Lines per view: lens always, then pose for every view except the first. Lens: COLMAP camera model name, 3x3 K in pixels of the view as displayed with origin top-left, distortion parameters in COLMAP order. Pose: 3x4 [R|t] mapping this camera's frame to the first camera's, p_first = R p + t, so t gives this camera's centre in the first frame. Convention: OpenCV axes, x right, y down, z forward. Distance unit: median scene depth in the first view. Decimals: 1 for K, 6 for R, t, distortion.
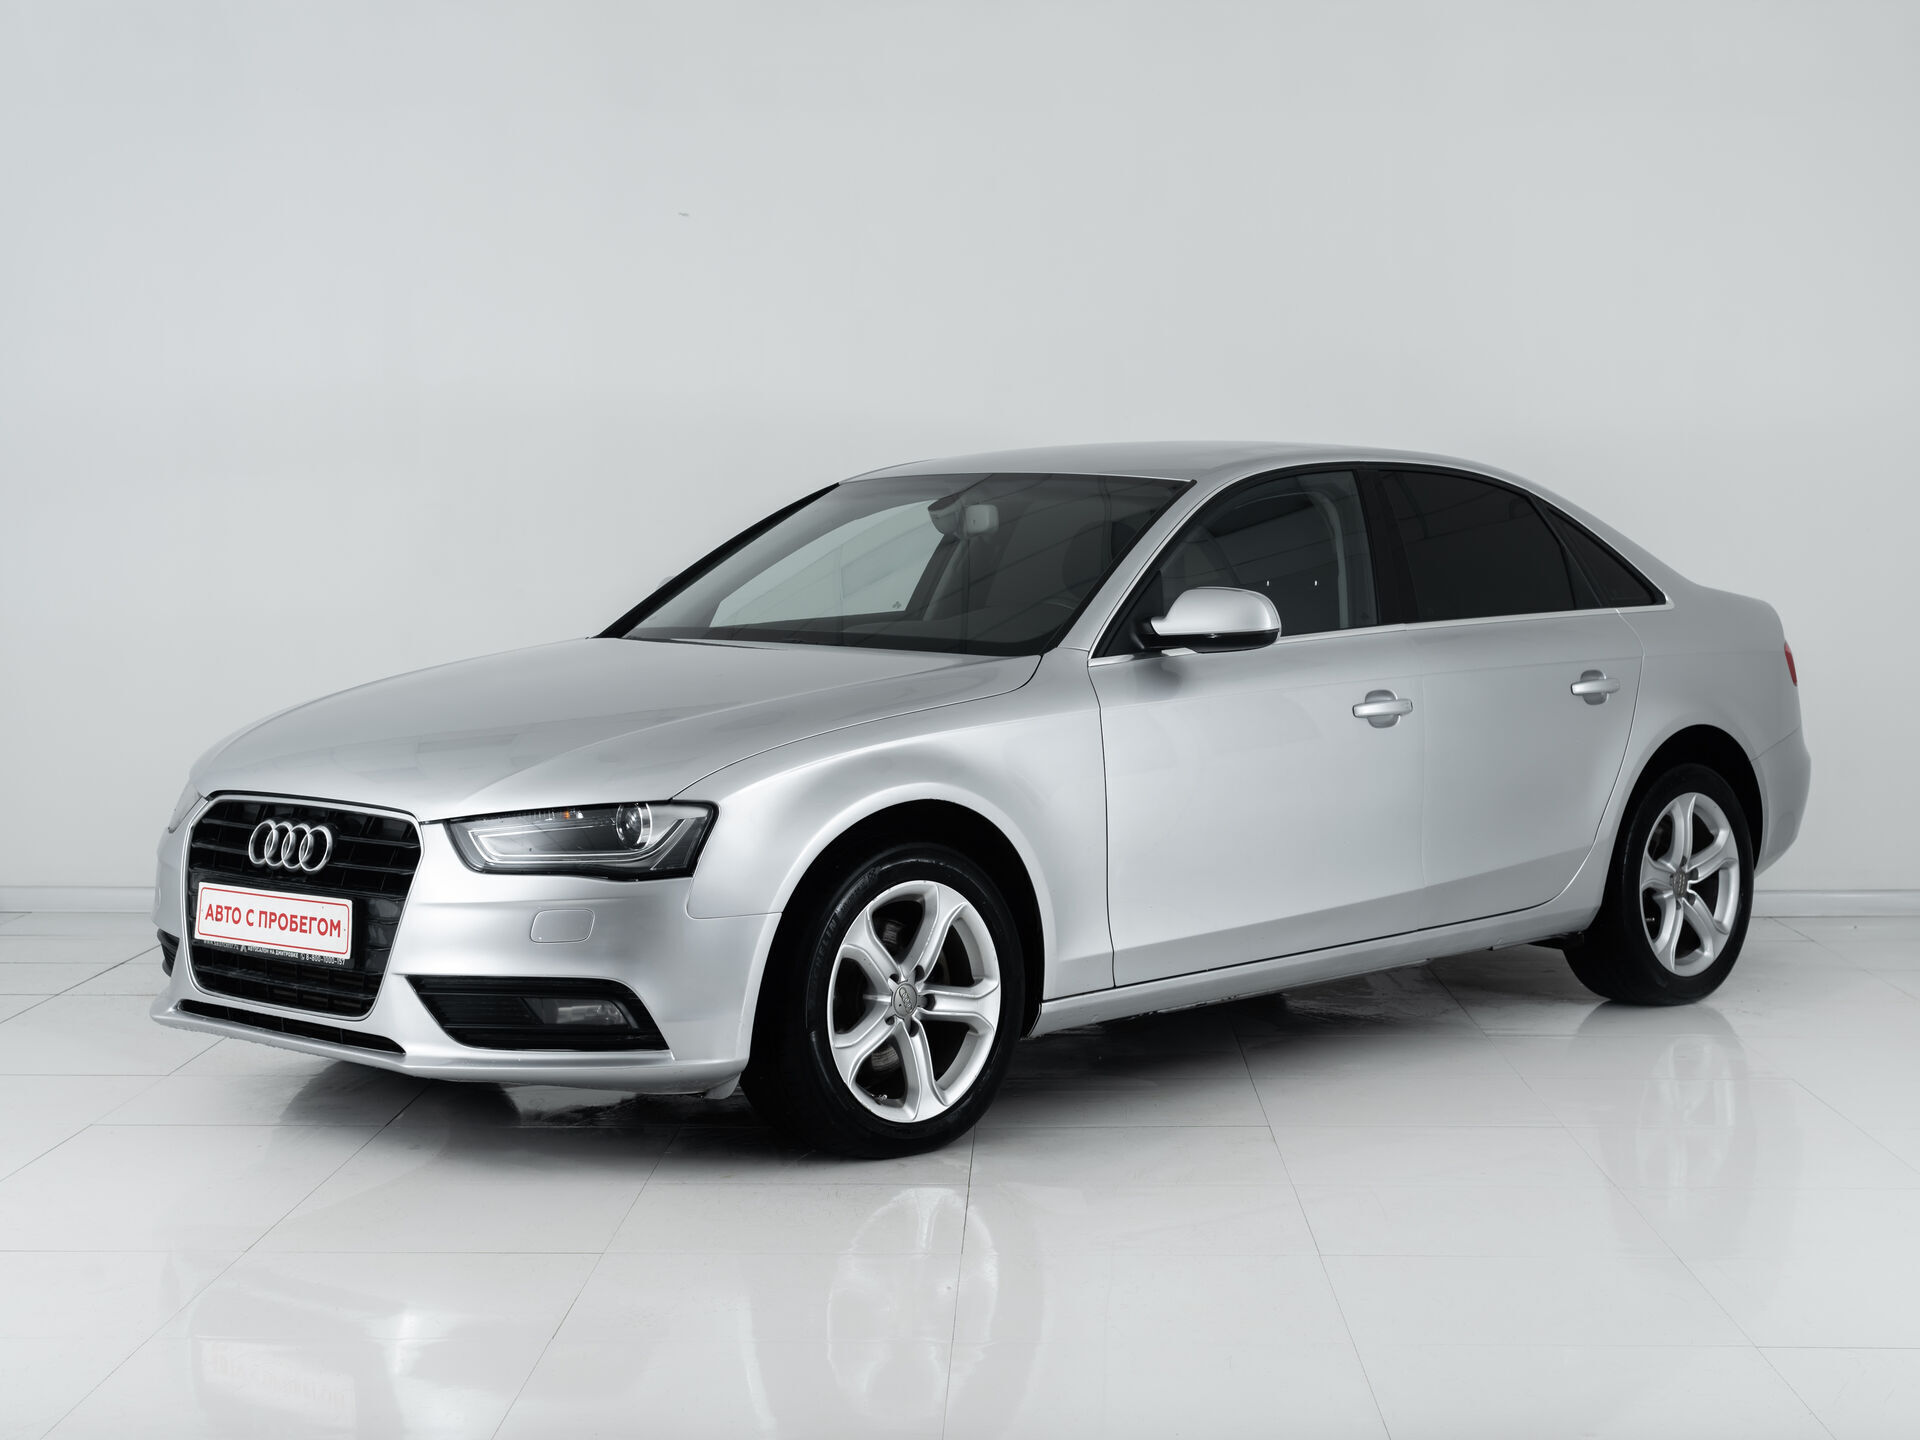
lens RADIAL K [[3427.2, 0, 960.0], [0, 3427.2, 720.0], [0, 0, 1]] dist [-0.124724, -0.150280]
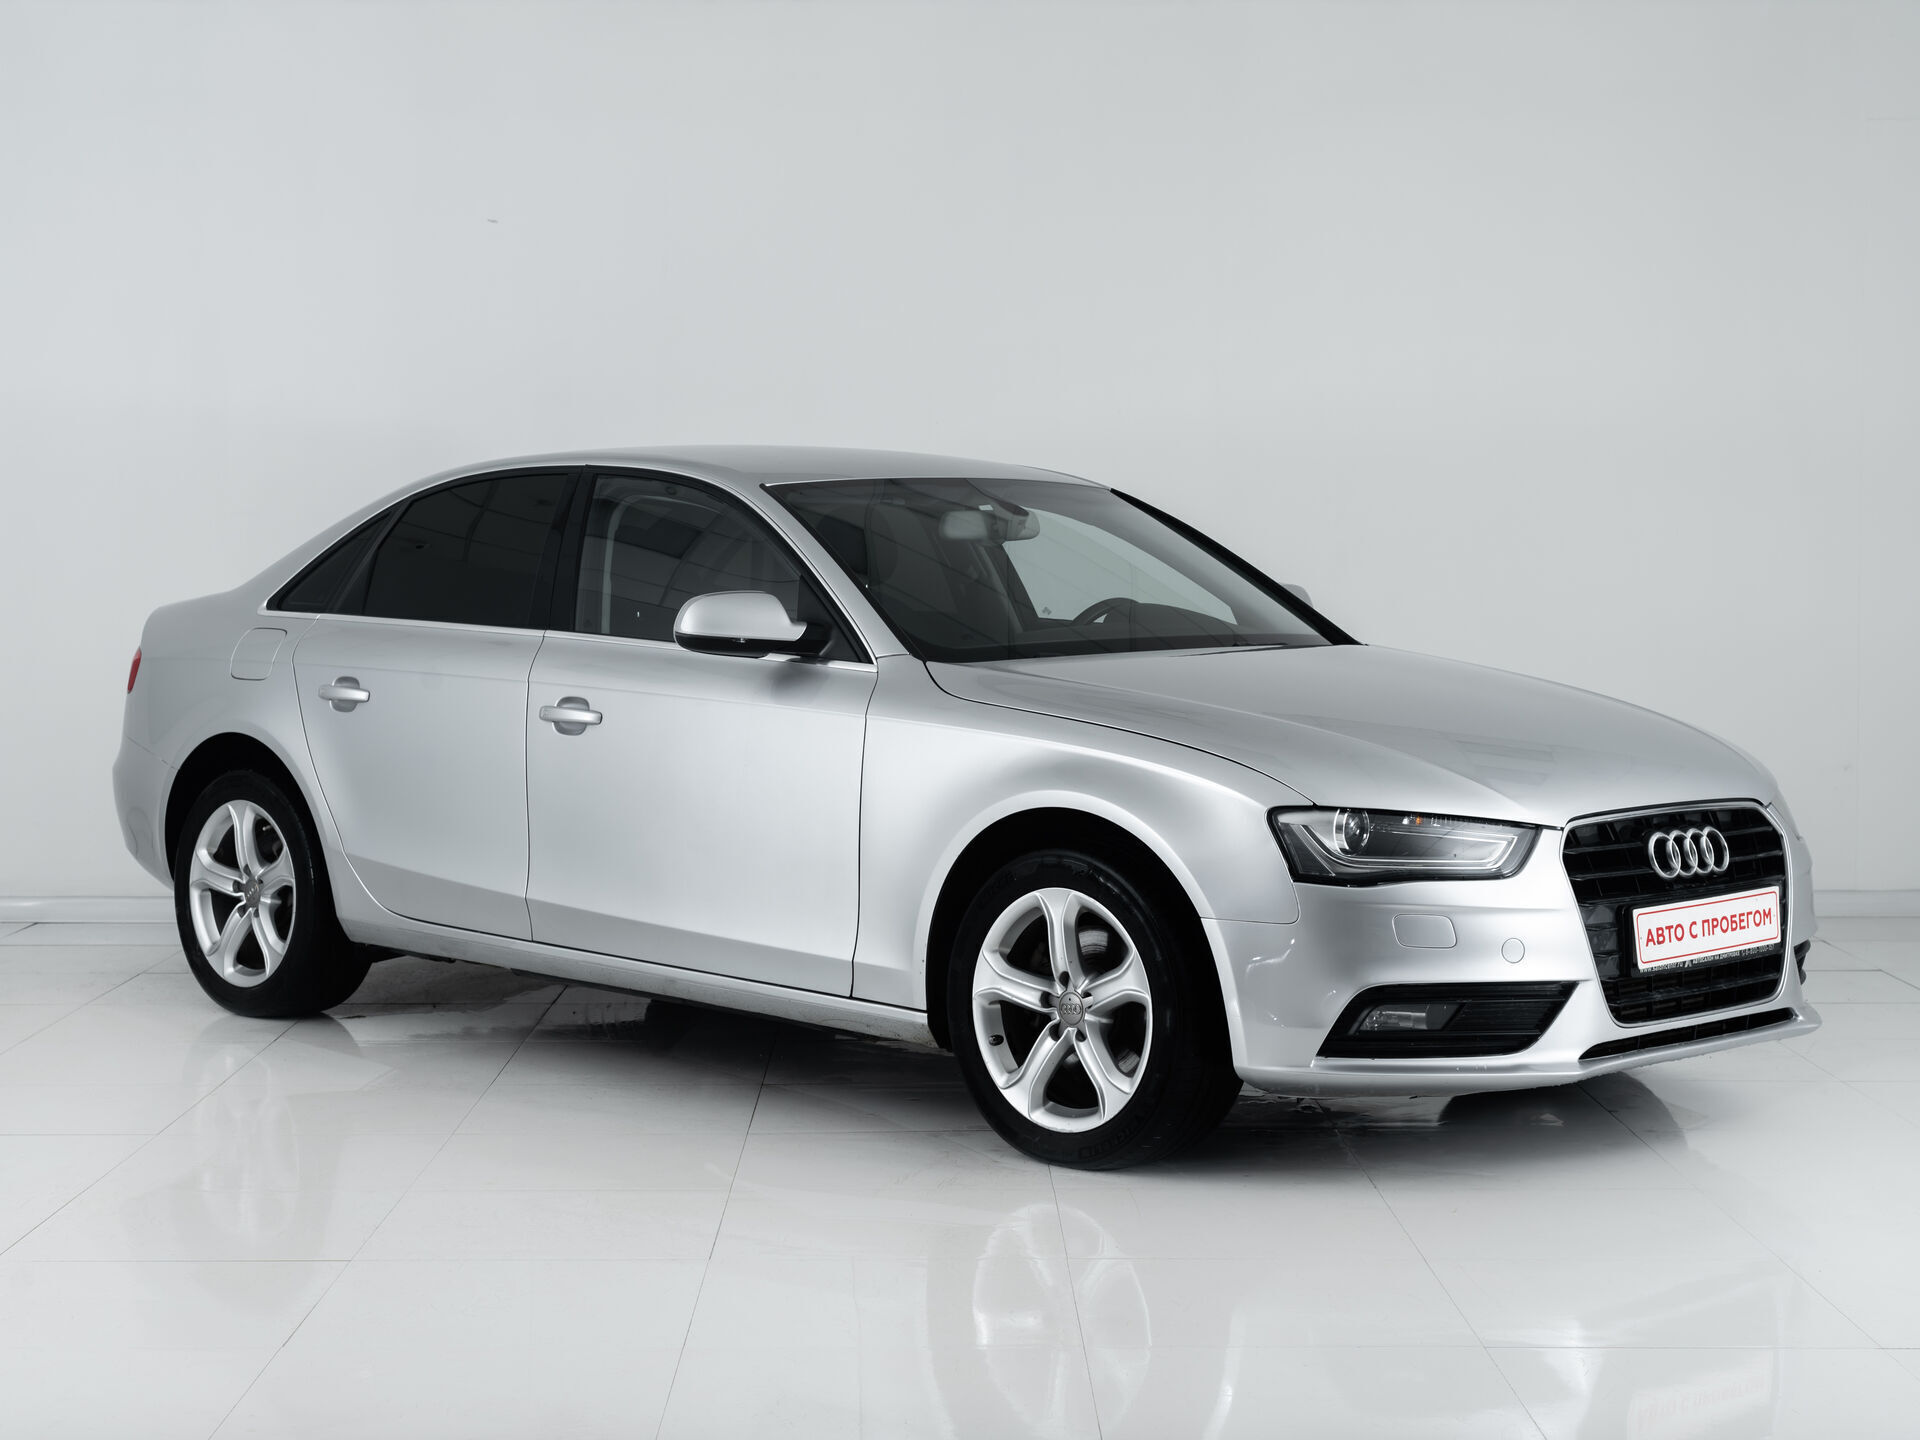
lens RADIAL K [[3427.2, 0, 960.0], [0, 3427.2, 720.0], [0, 0, 1]] dist [-0.124724, -0.150280]
pose [[-0.005978, -0.065813, 0.997814, -1.204239], [0.045575, 0.996777, 0.066017, -0.078379], [-0.998943, 0.045870, -0.002959, 1.231570]]
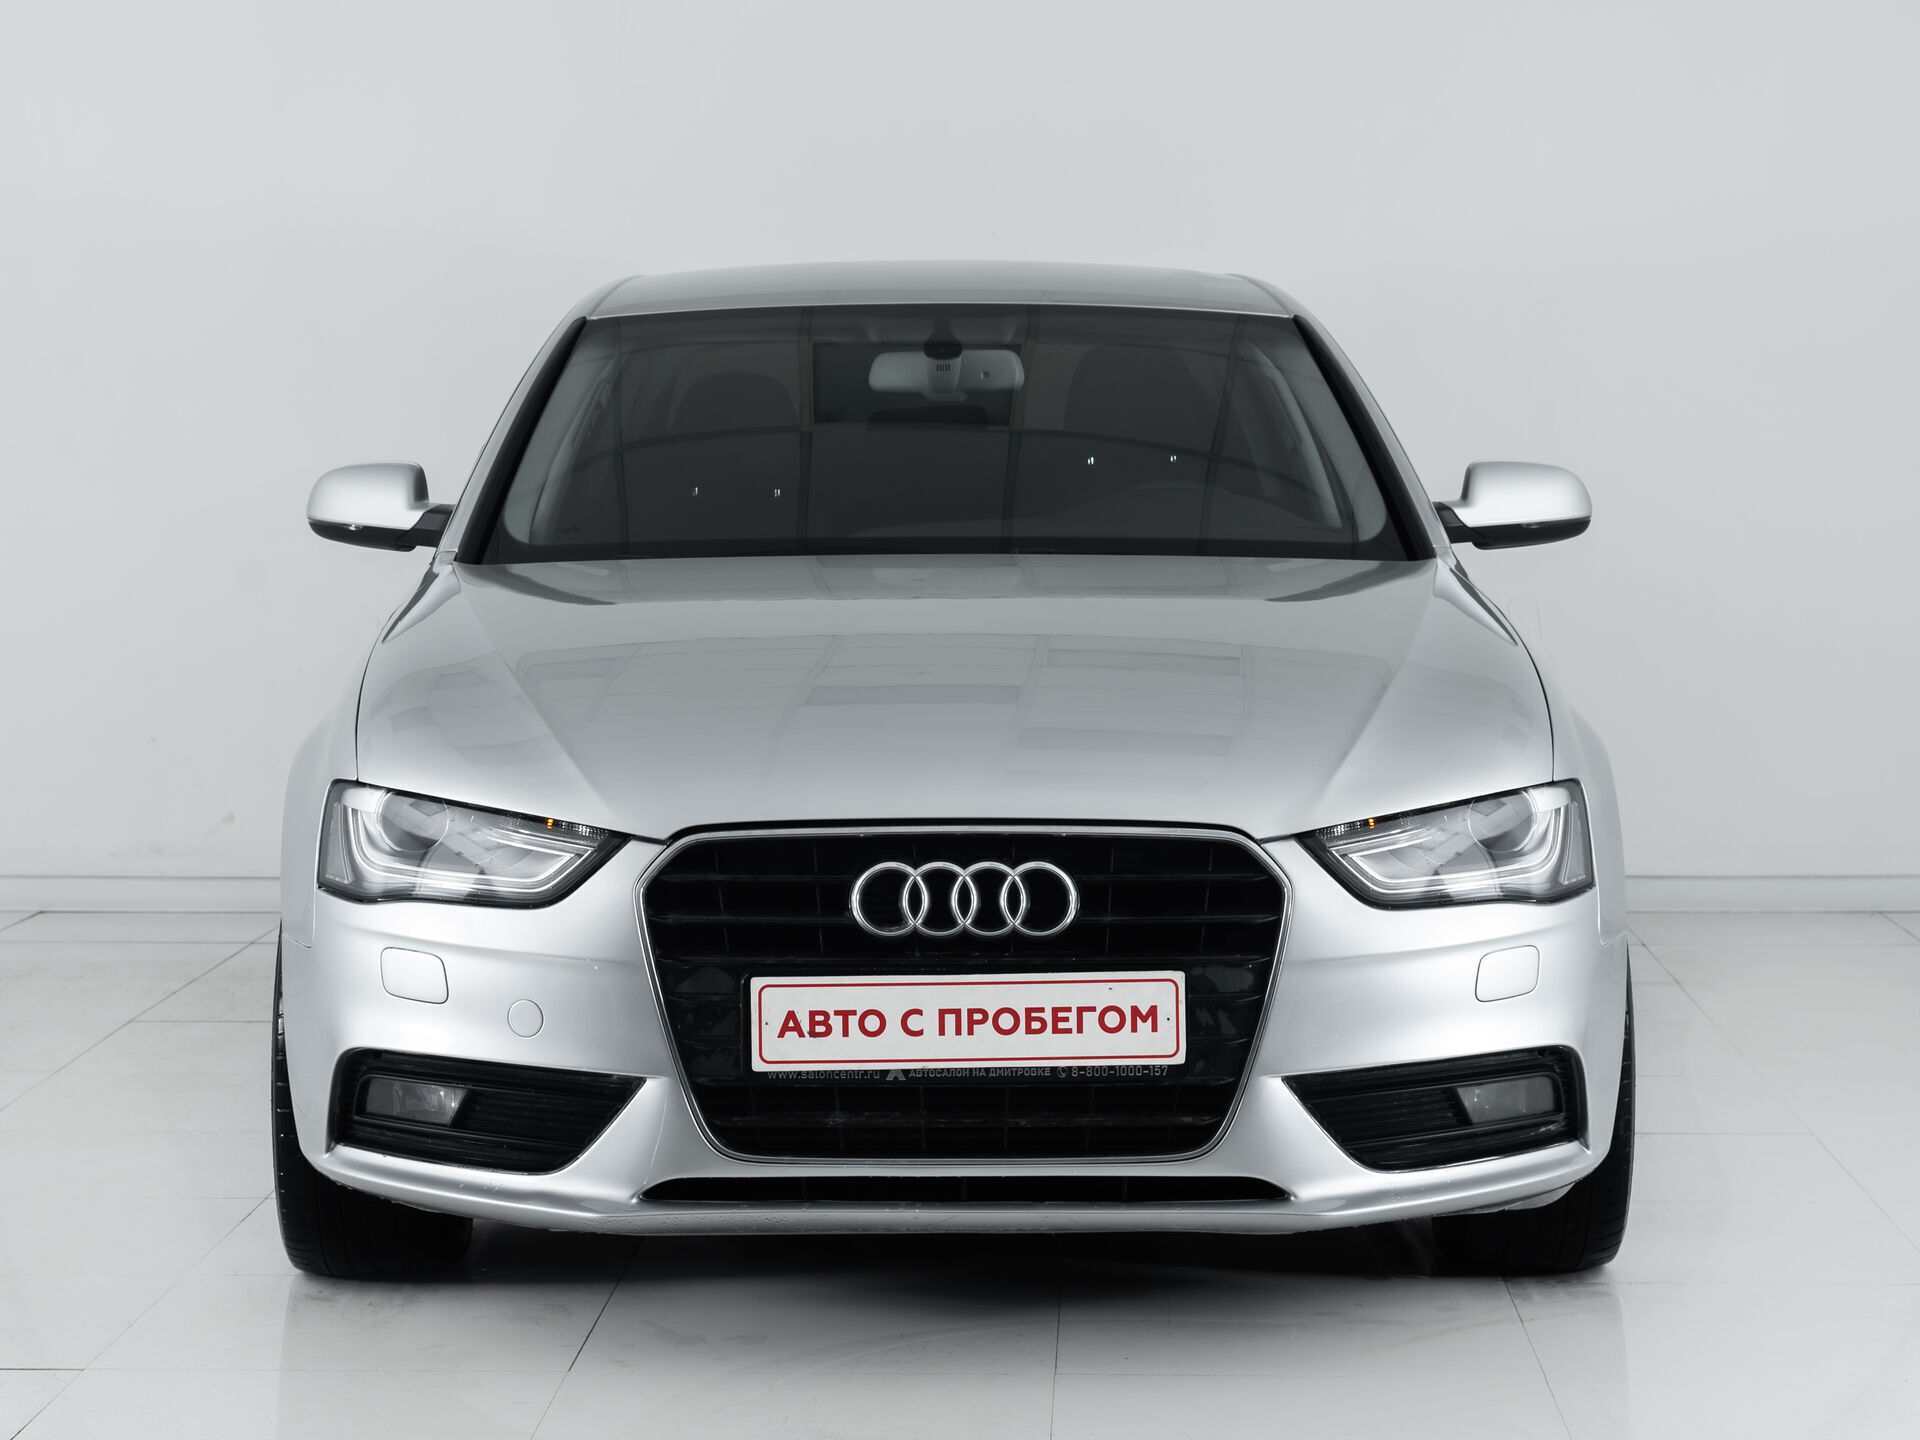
lens RADIAL K [[3538.8, 0, 960.0], [0, 3538.8, 720.0], [0, 0, 1]] dist [0.651741, 0.025827]
pose [[0.712685, -0.077272, 0.697216, -0.660317], [0.045116, 0.996906, 0.064369, -0.038898], [-0.700032, -0.014419, 0.713966, 0.540833]]
